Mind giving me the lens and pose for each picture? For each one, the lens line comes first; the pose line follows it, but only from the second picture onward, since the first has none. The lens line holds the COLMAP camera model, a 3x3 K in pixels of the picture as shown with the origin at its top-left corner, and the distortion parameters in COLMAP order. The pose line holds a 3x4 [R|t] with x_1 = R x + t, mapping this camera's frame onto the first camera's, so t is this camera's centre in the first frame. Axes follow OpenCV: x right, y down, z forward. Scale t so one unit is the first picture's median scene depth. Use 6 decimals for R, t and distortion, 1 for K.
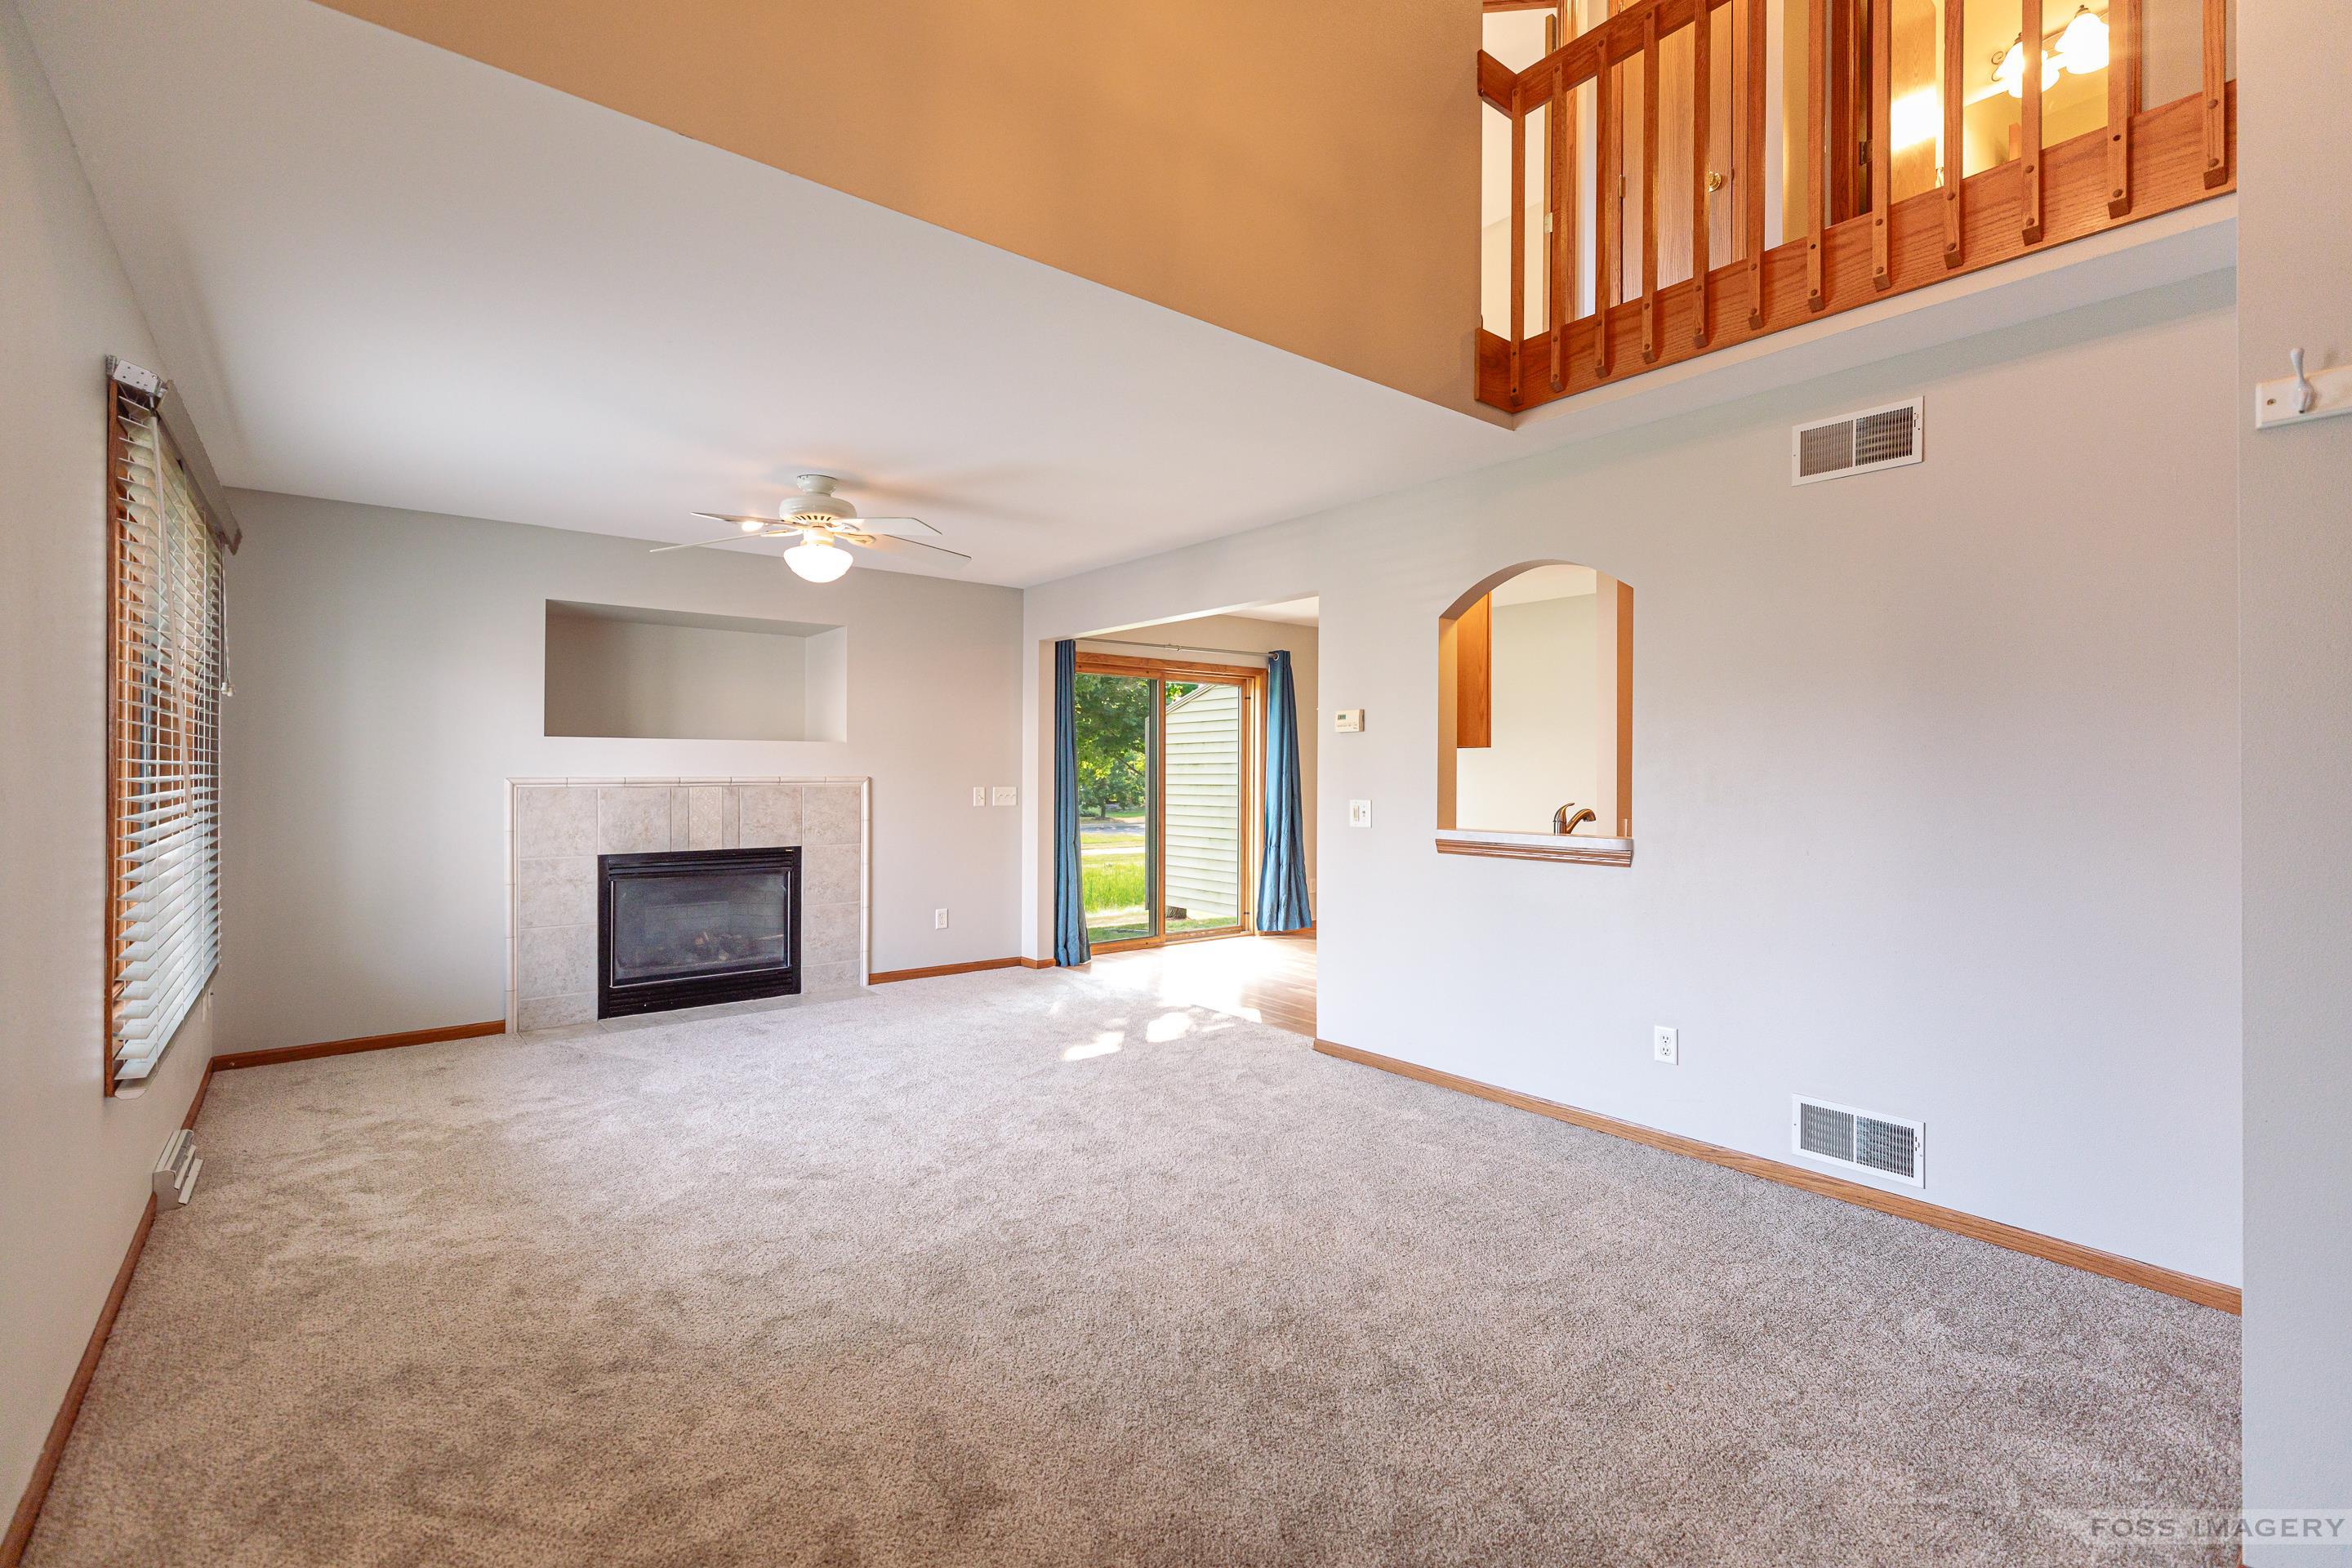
lens RADIAL K [[1056.4, 0, 1185.1], [0, 1056.4, 760.0], [0, 0, 1]] dist [0.005359, 0.000258]
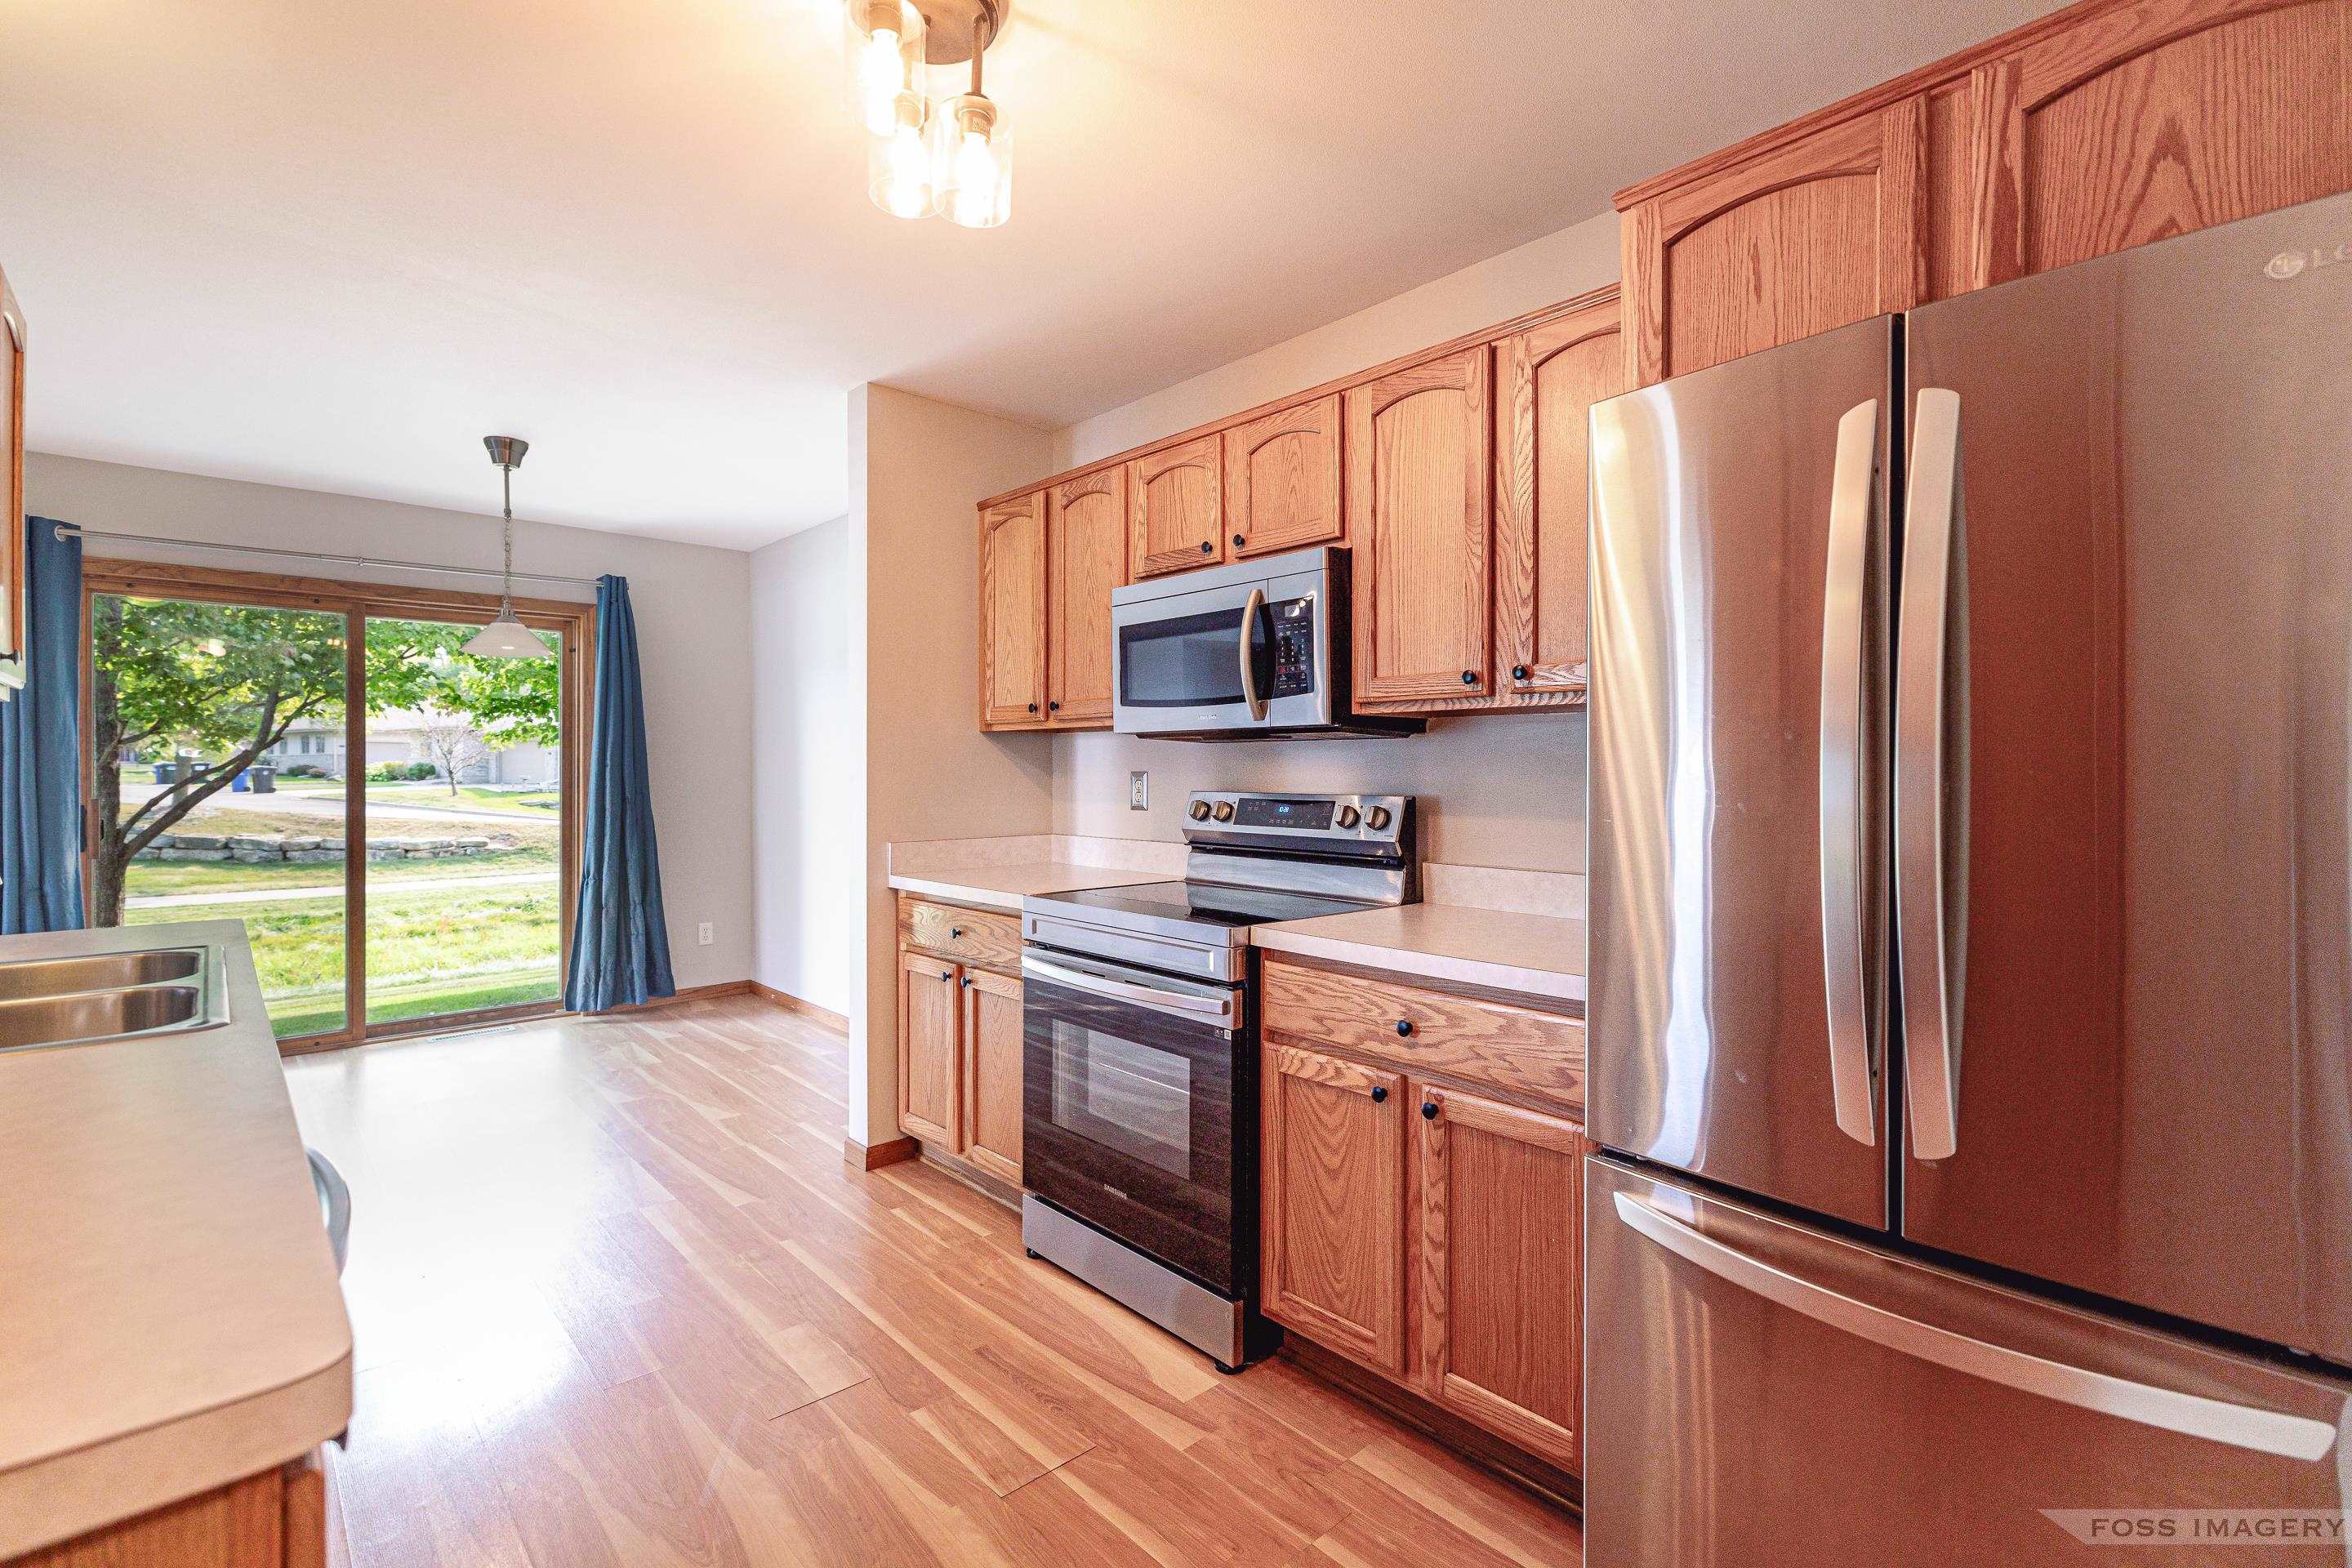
lens RADIAL K [[1043.7, 0, 1167.8], [0, 1043.7, 766.0], [0, 0, 1]] dist [0.000925, -0.000438]
pose [[0.997967, -0.005956, 0.063452, 0.599363], [0.005185, 0.999911, 0.012318, 0.011171], [-0.063520, -0.011964, 0.997909, 0.516504]]
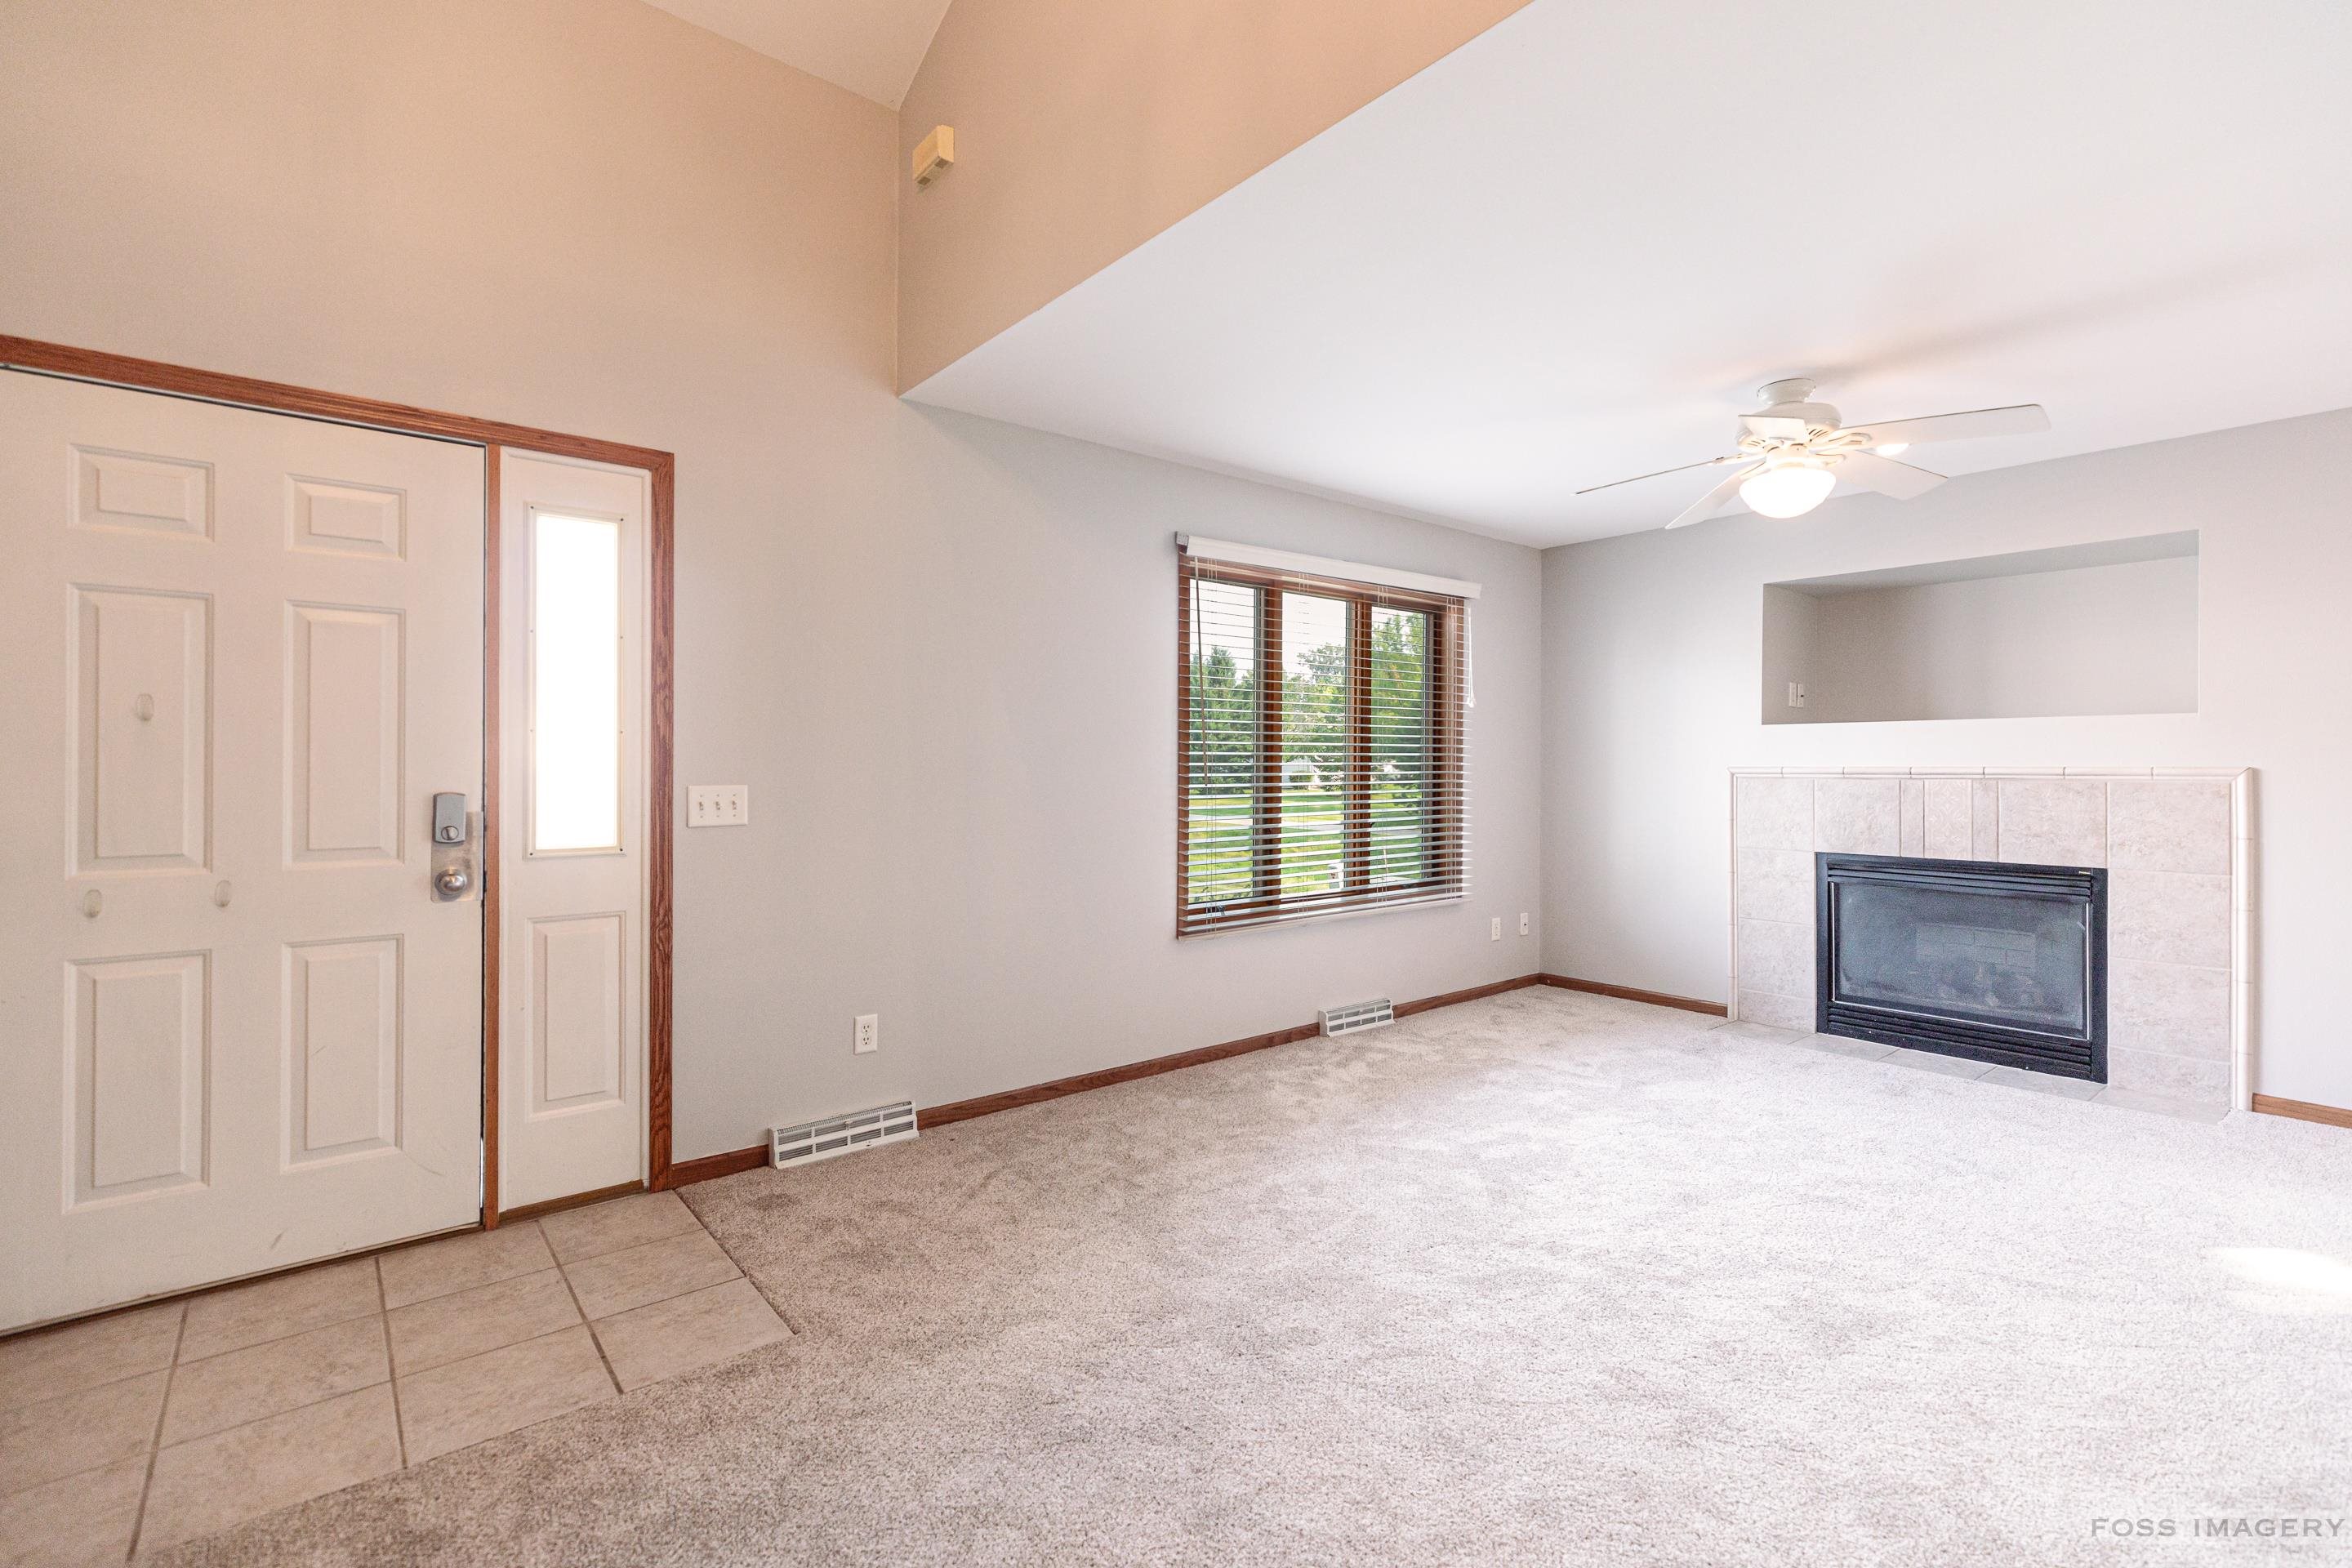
lens RADIAL K [[1061.2, 0, 1186.4], [0, 1061.2, 765.7], [0, 0, 1]] dist [0.006990, 0.000283]
pose [[0.012457, -0.001753, -0.999921, 0.356347], [0.010471, 0.999944, -0.001623, 0.011195], [0.999868, -0.010450, 0.012475, 0.445625]]
